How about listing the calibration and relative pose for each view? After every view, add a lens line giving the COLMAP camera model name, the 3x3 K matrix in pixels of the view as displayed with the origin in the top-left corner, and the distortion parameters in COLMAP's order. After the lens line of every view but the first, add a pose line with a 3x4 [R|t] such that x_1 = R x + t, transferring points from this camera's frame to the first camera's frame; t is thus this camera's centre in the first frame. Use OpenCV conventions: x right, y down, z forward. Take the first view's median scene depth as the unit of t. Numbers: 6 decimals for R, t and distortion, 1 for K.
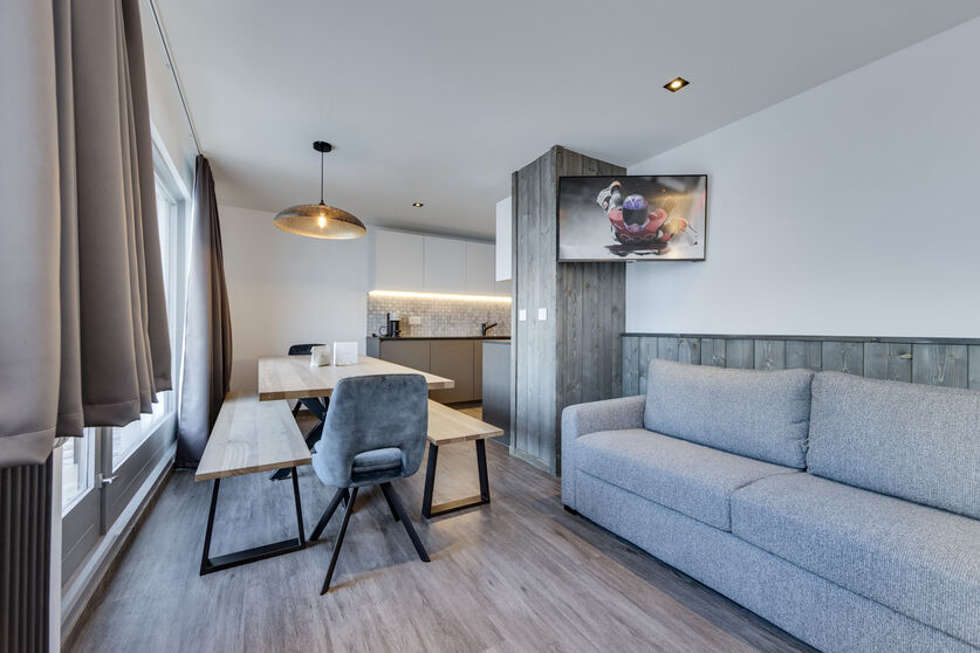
lens RADIAL K [[385.4, 0, 489.0], [0, 385.4, 327.5], [0, 0, 1]] dist [-0.002818, 0.000002]
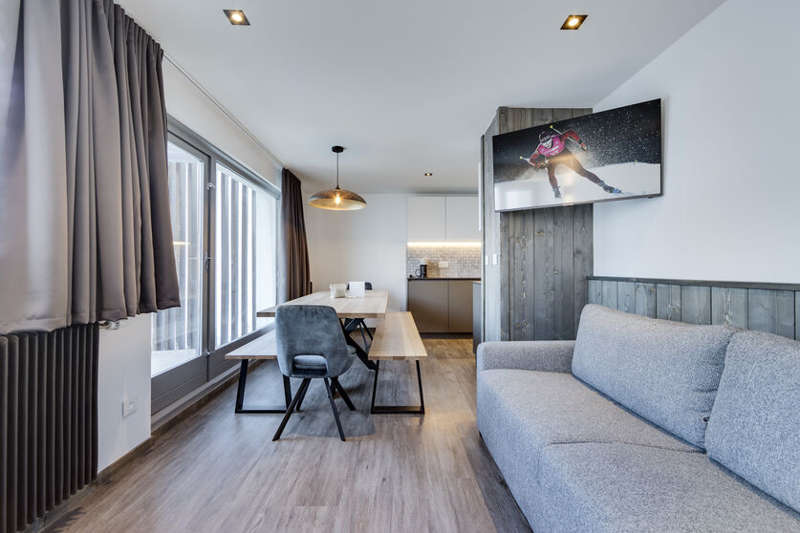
lens RADIAL K [[314.6, 0, 399.6], [0, 314.6, 267.5], [0, 0, 1]] dist [-0.002818, 0.000002]
pose [[0.866454, -0.007885, -0.499194, 0.385175], [0.006577, 0.999969, -0.004380, -0.009035], [0.499213, 0.000511, 0.866479, 0.074110]]
